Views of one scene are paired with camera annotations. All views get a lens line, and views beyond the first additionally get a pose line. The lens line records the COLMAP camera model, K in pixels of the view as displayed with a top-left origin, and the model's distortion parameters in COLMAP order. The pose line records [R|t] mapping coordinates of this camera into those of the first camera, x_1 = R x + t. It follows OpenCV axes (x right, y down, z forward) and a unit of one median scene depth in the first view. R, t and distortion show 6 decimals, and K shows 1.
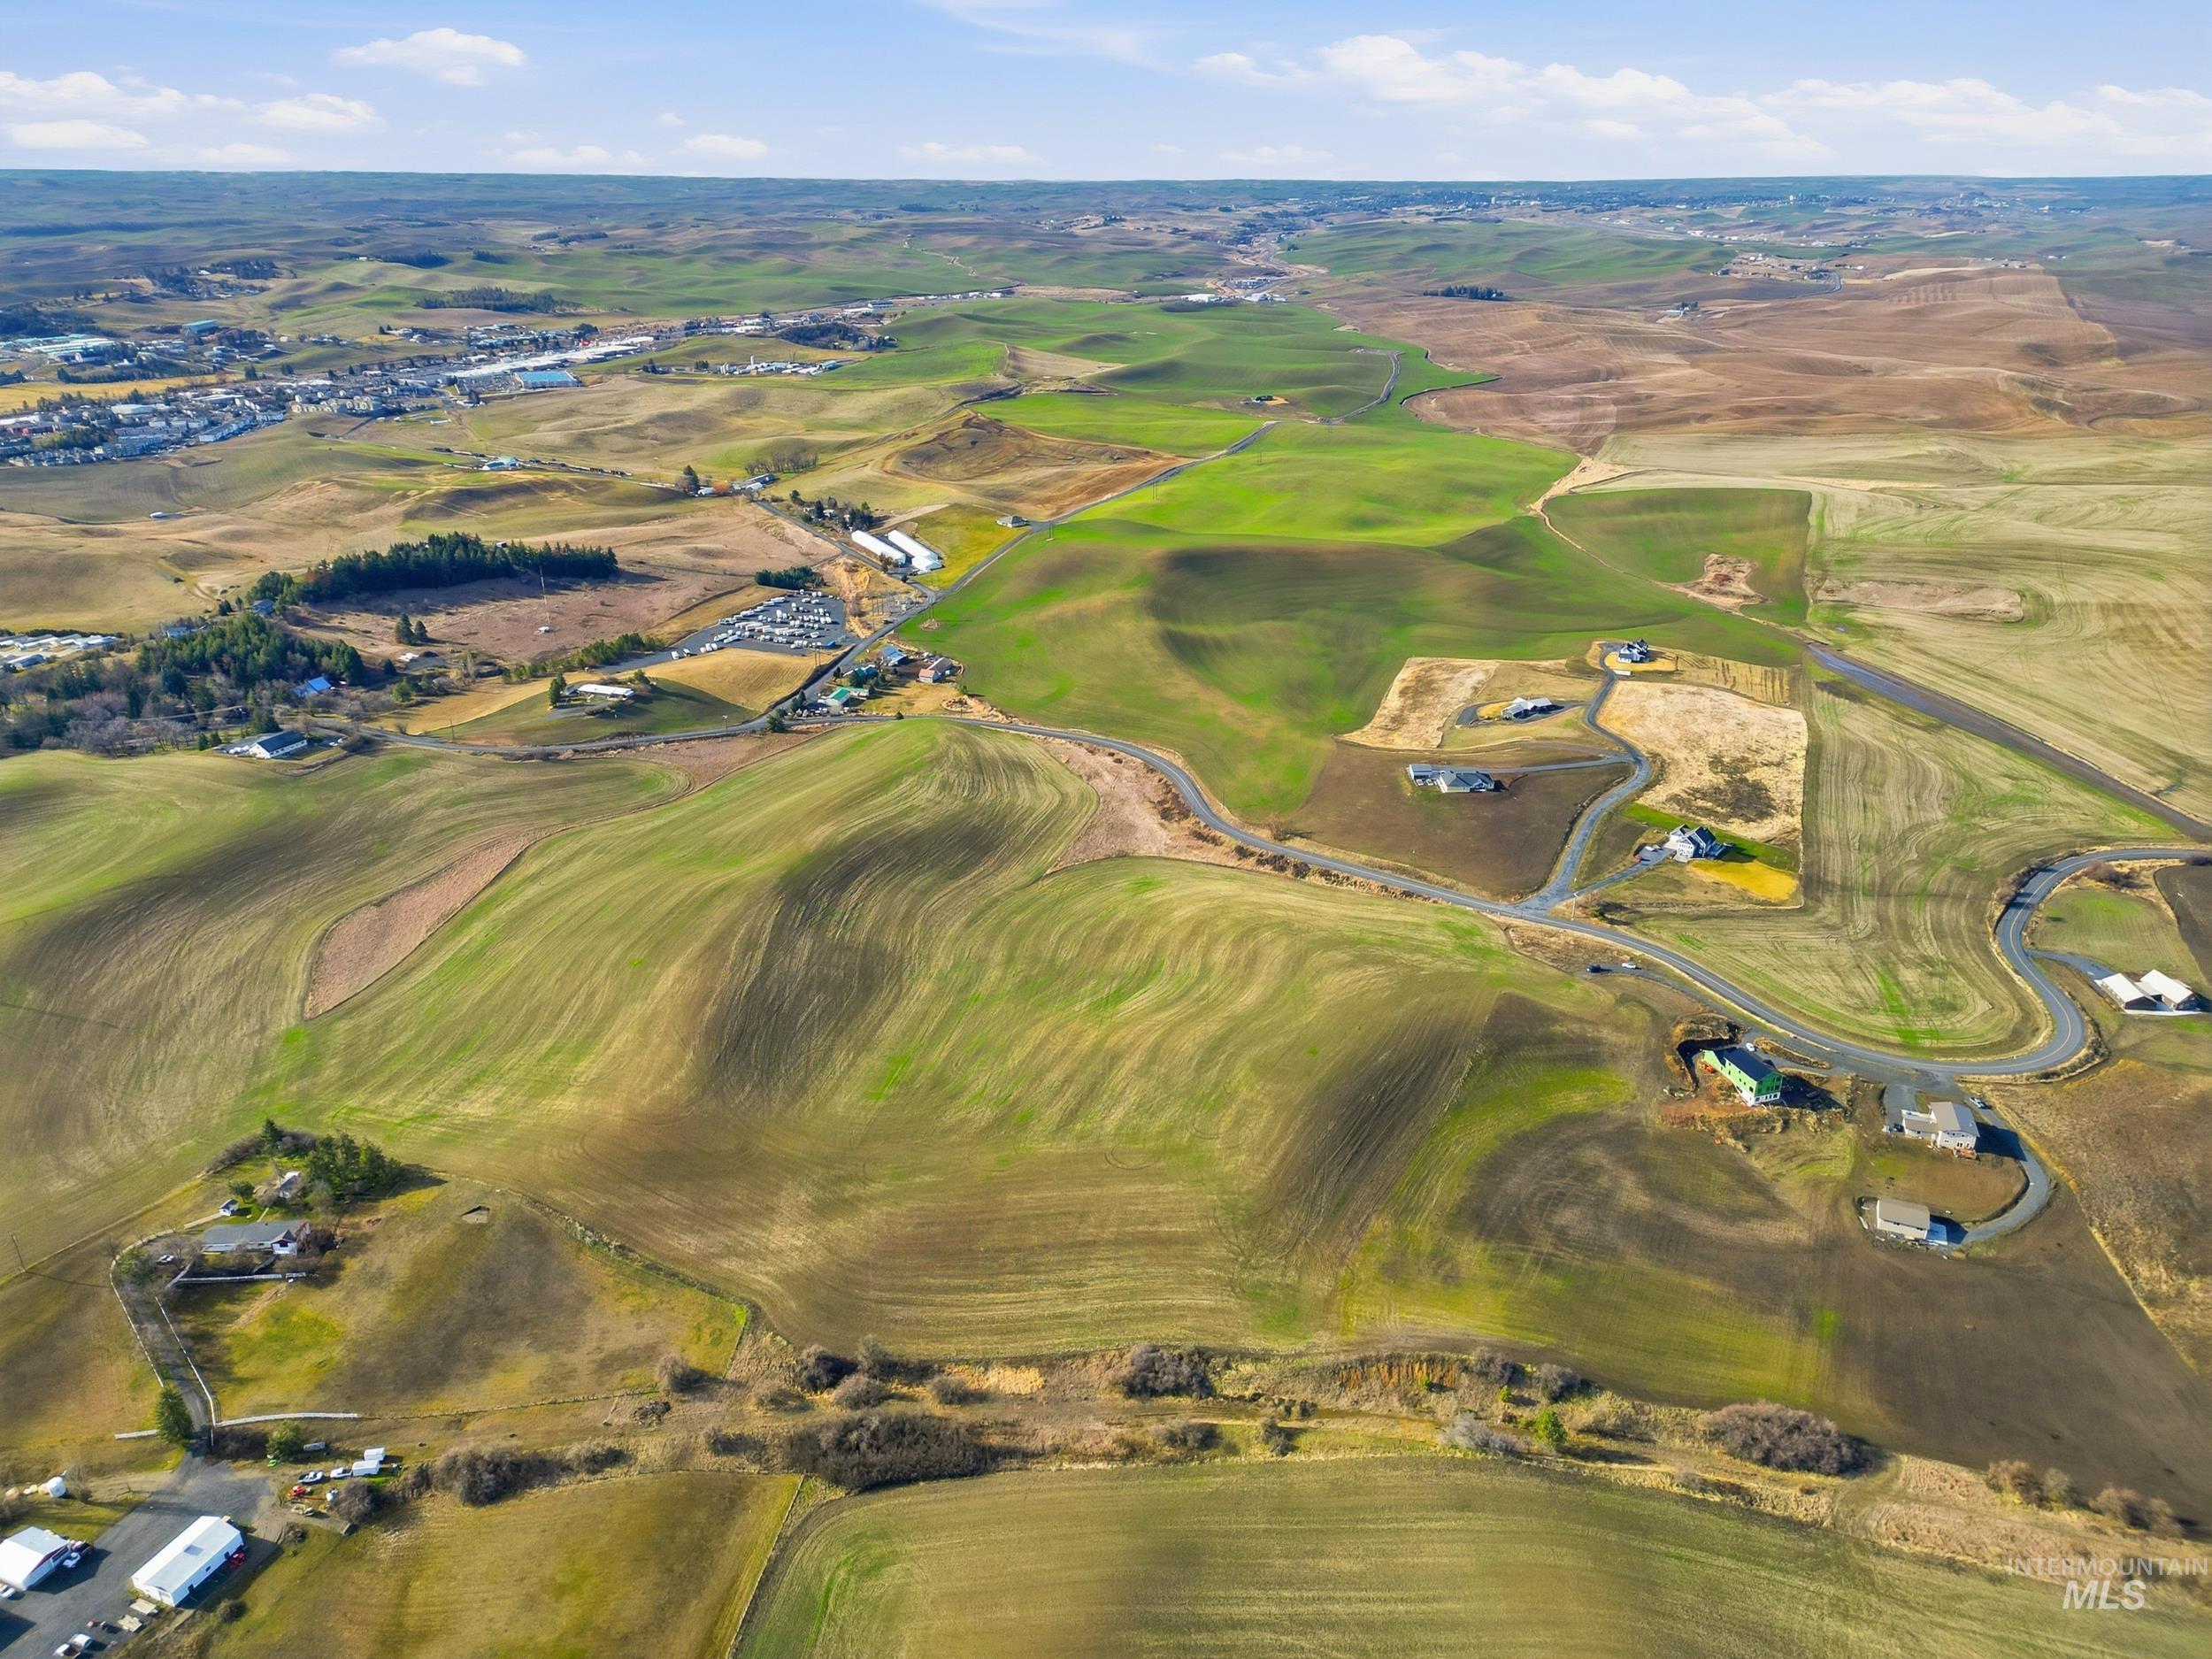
lens RADIAL K [[1528.4, 0, 1106.0], [0, 1528.4, 829.5], [0, 0, 1]] dist [0.077045, -0.072037]
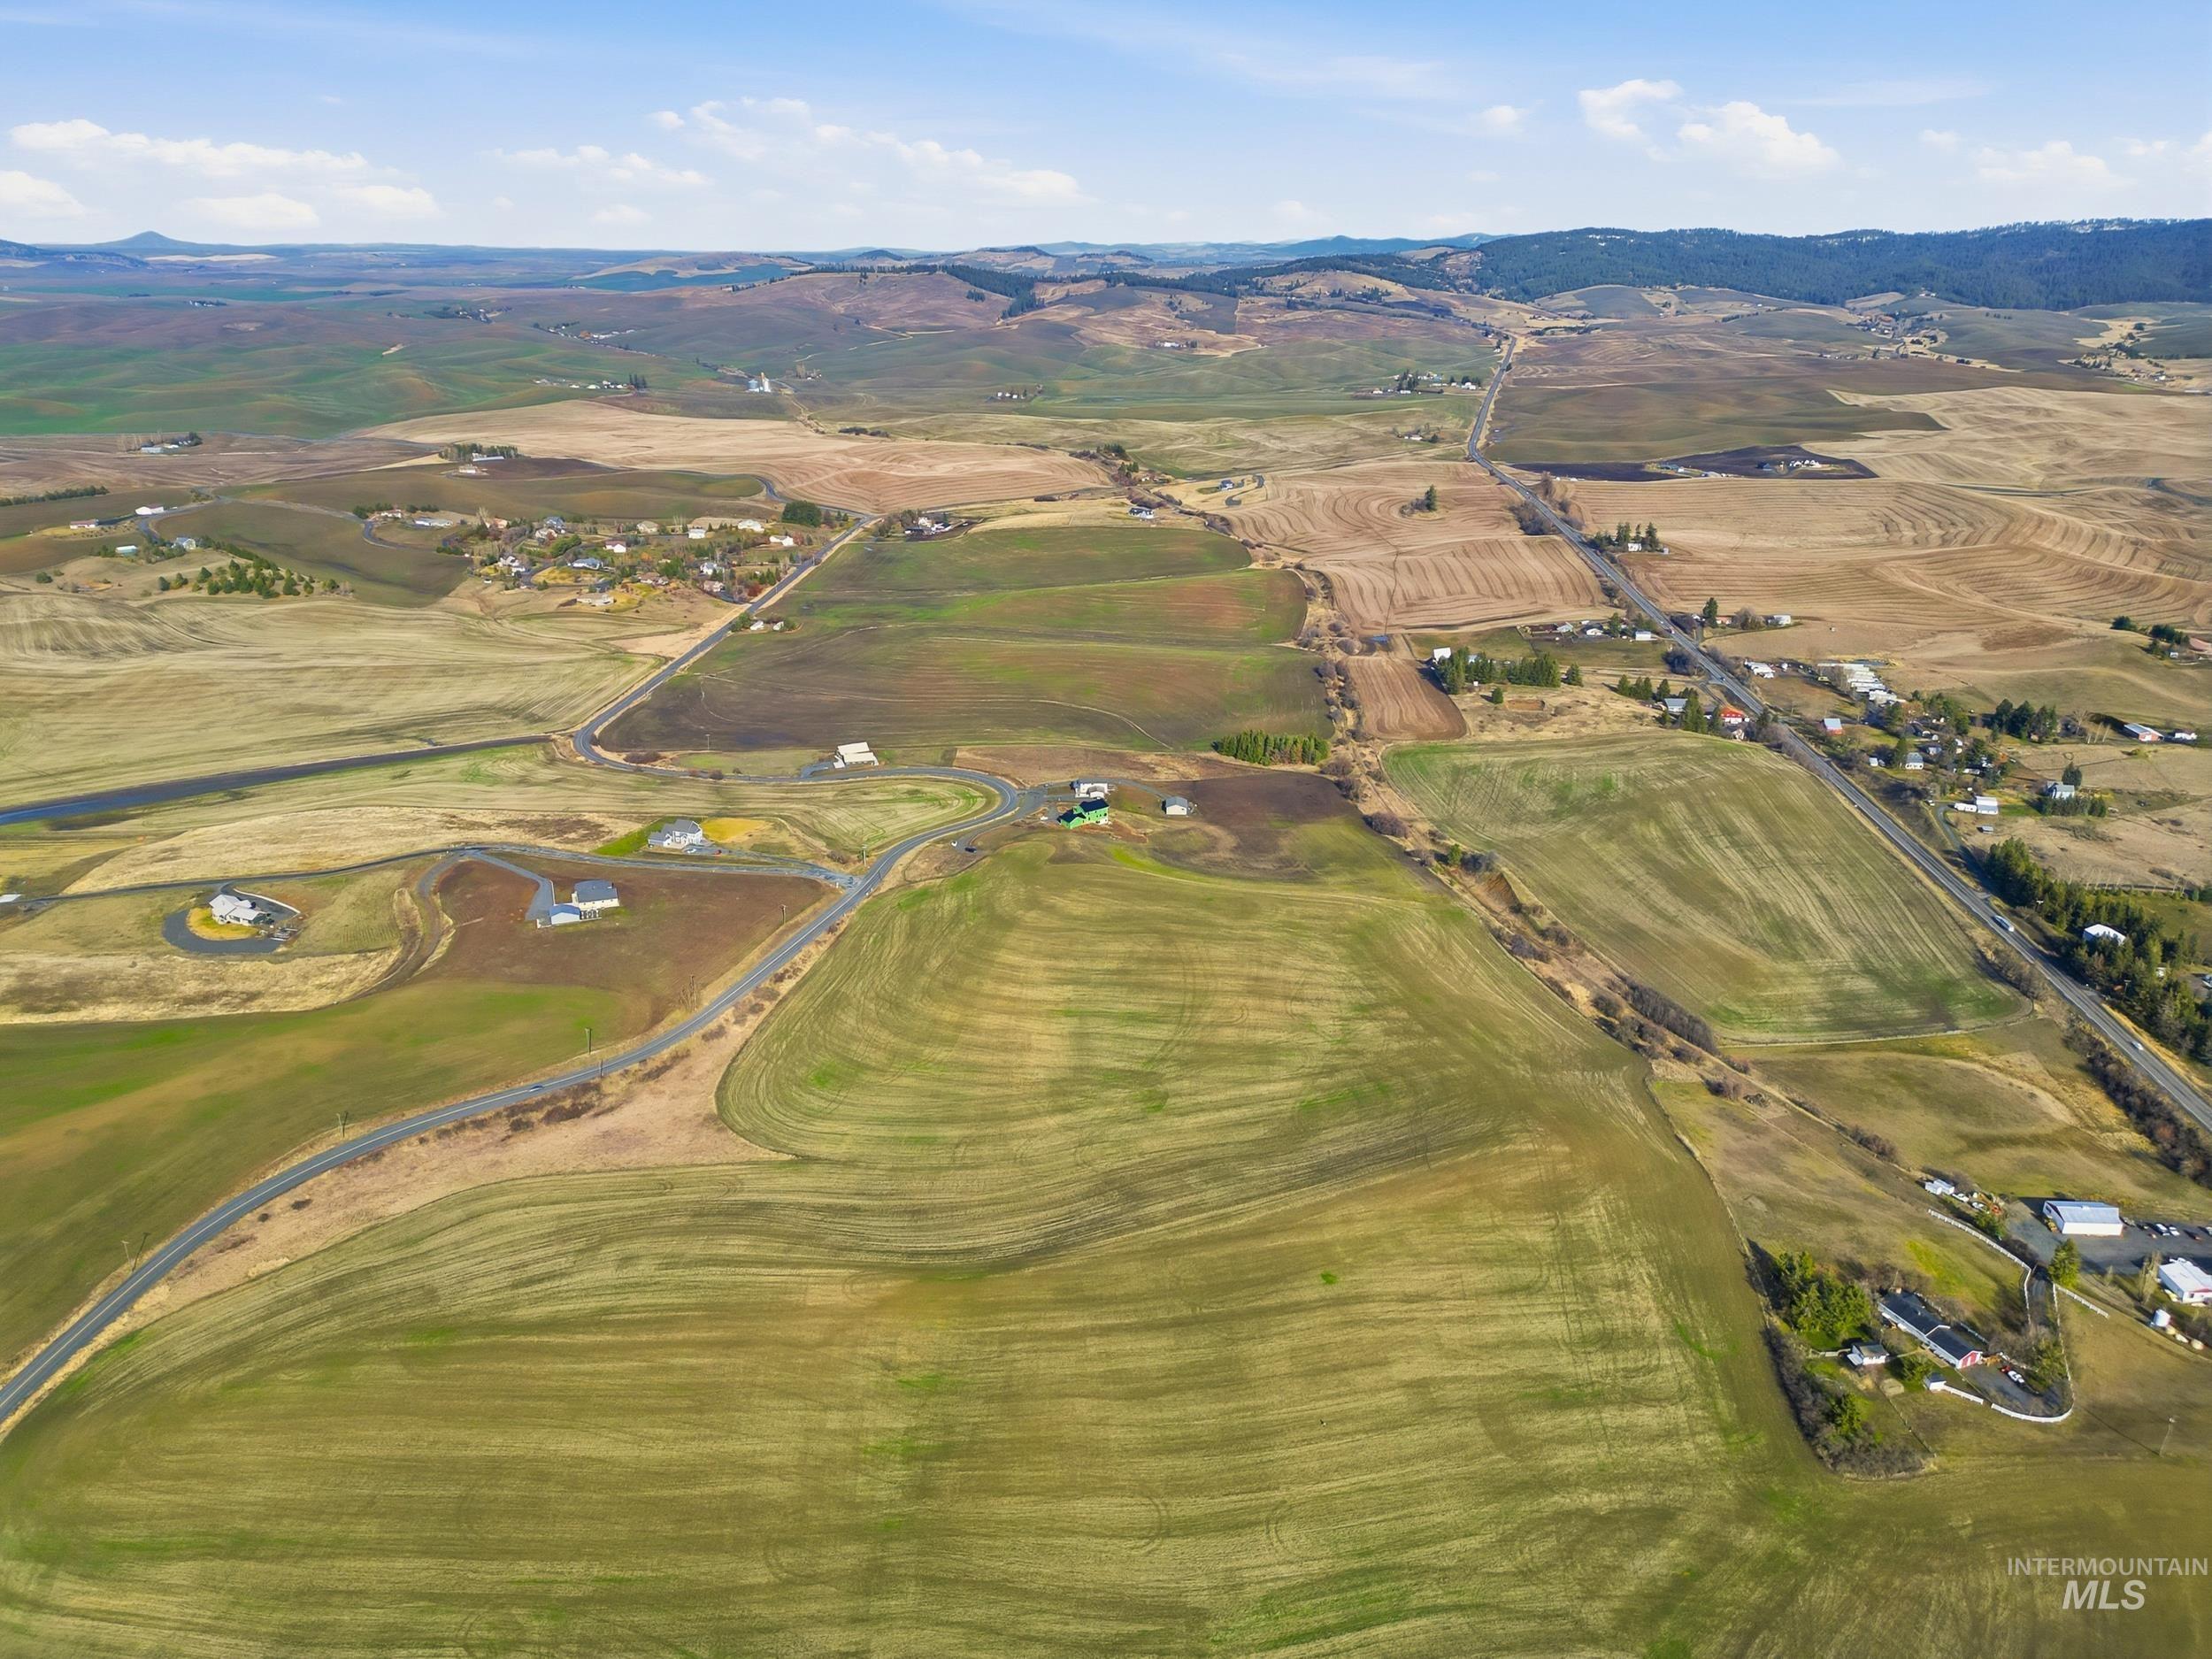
lens RADIAL K [[1528.4, 0, 1106.0], [0, 1528.4, 829.5], [0, 0, 1]] dist [0.077045, -0.072037]
pose [[-0.348193, -0.333618, 0.876048, -1.237260], [0.367411, 0.811190, 0.454950, -0.686480], [-0.862421, 0.480280, -0.159876, 1.609011]]
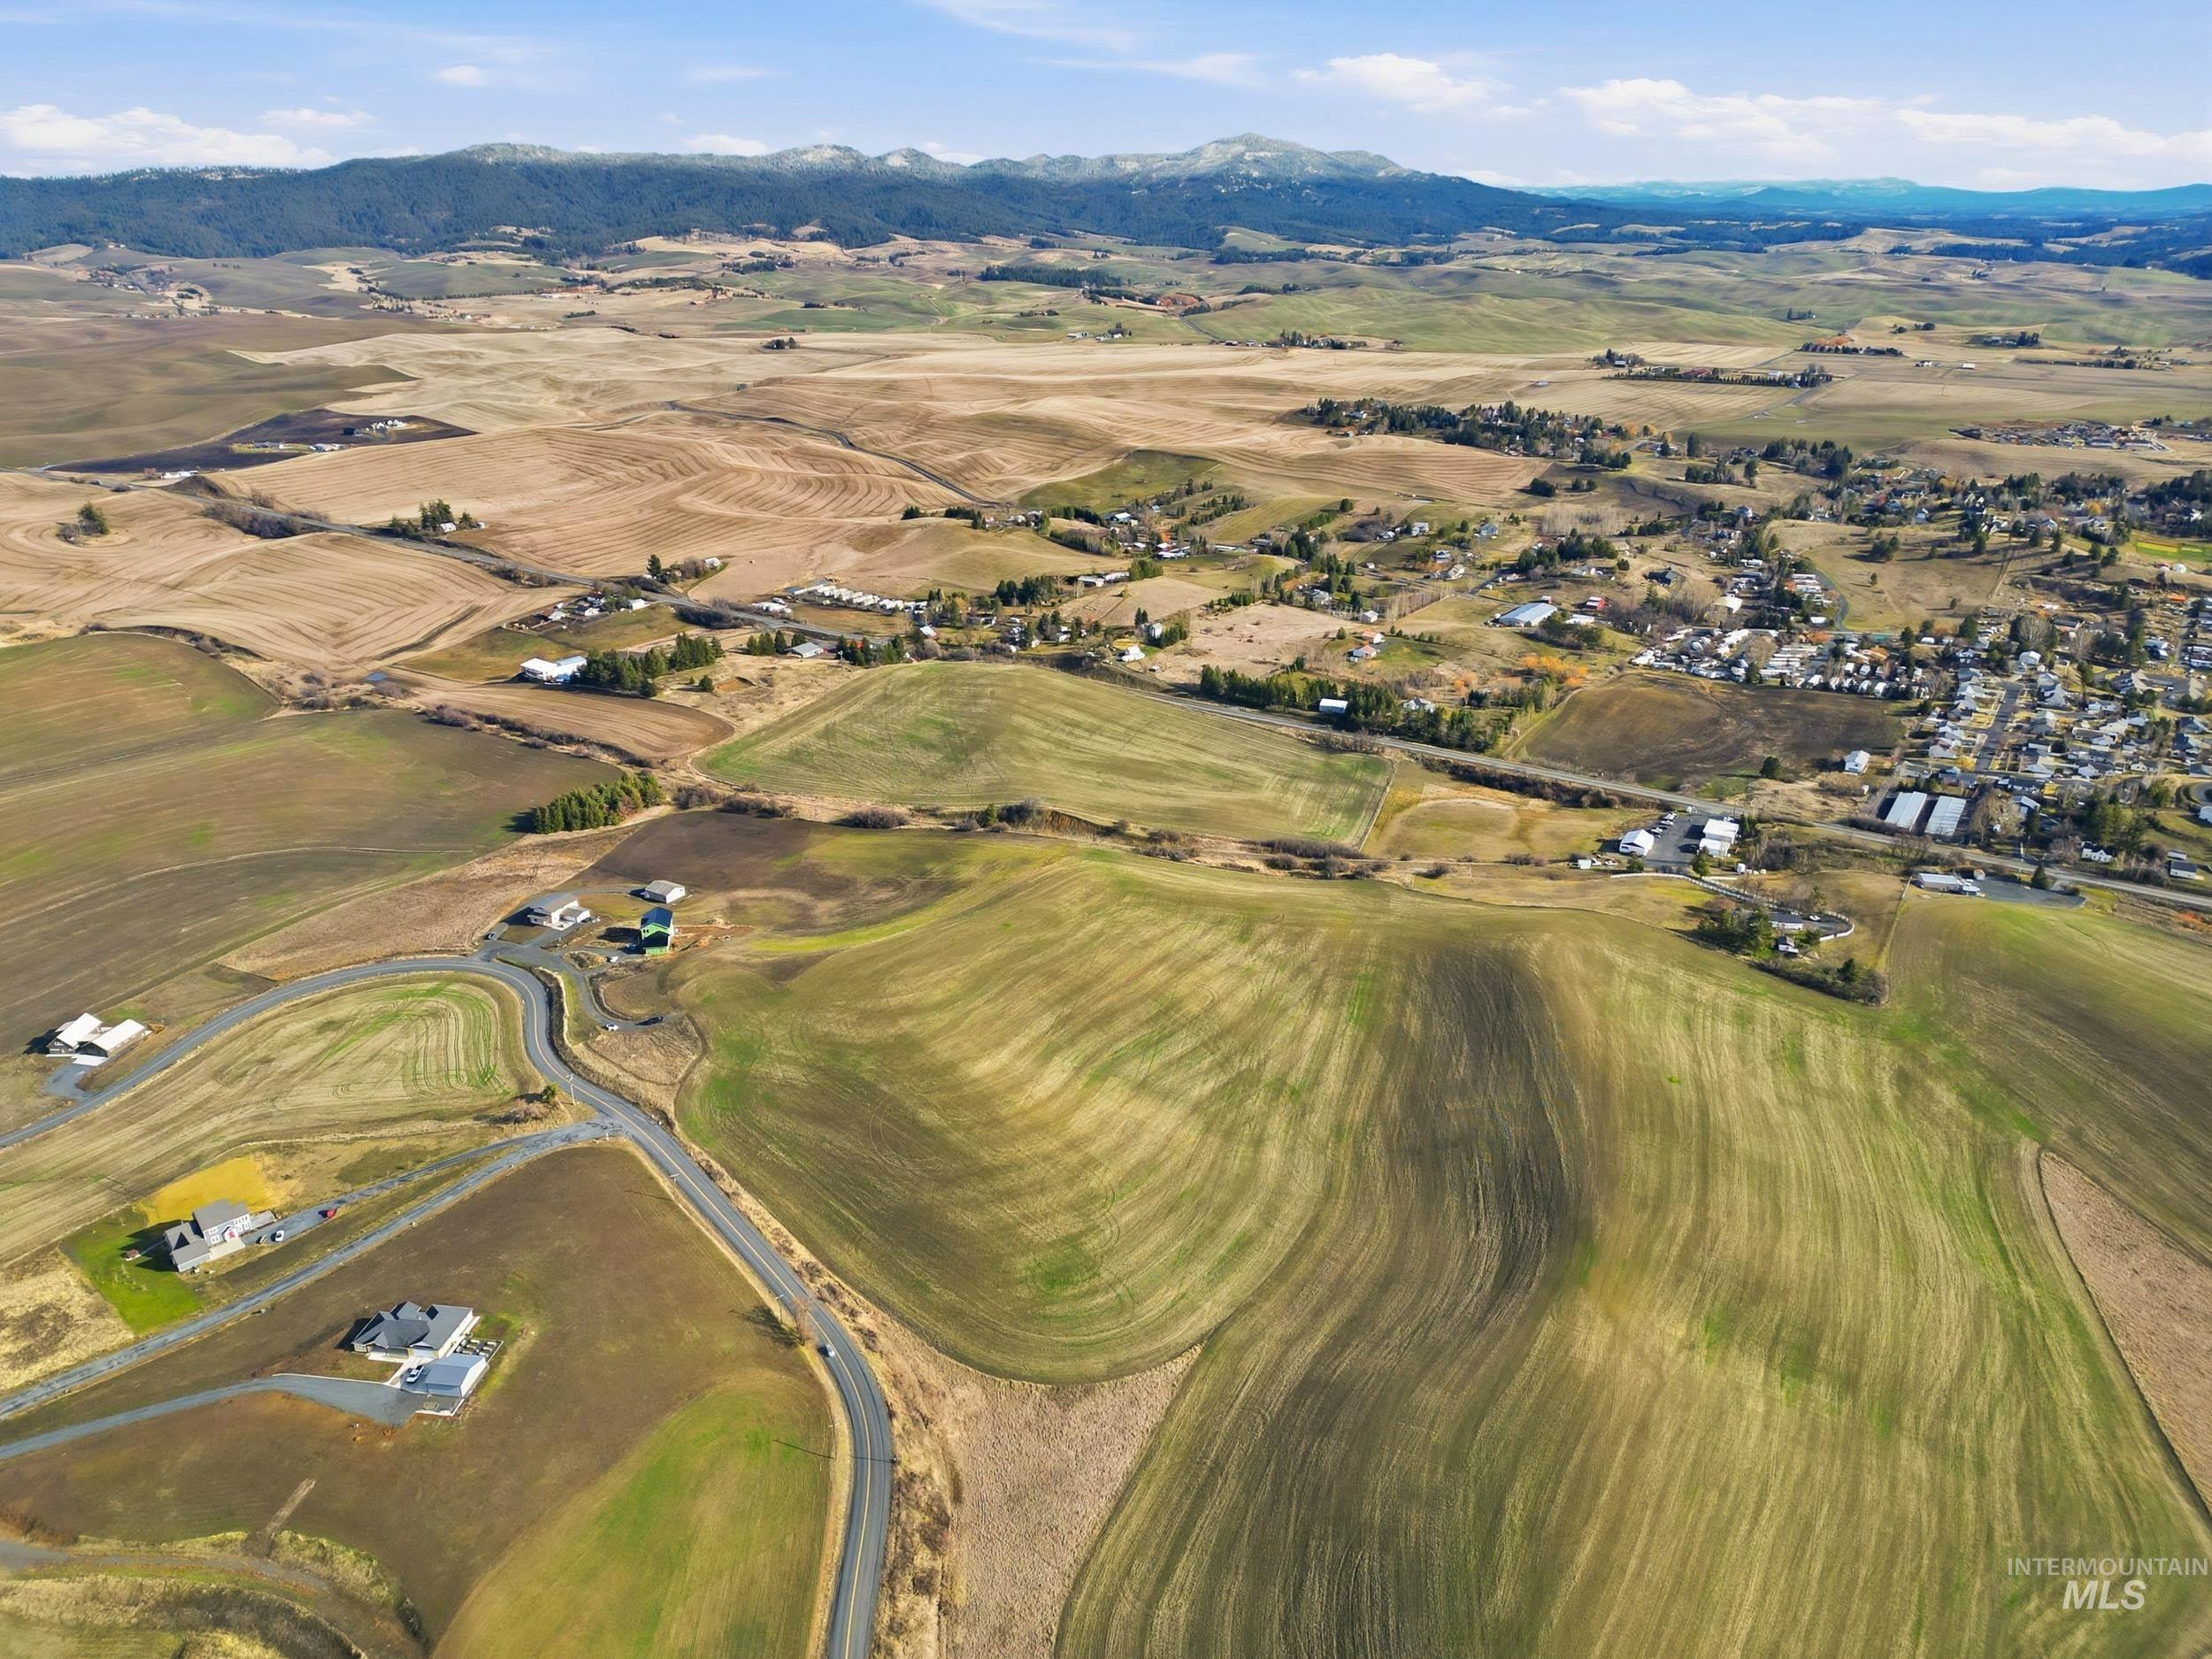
lens RADIAL K [[1528.4, 0, 1106.0], [0, 1528.4, 829.5], [0, 0, 1]] dist [0.077045, -0.072037]
pose [[-0.989413, -0.052705, 0.135217, -0.132600], [0.060102, 0.699262, 0.712335, -0.983079], [-0.132096, 0.712920, -0.688691, 2.264036]]
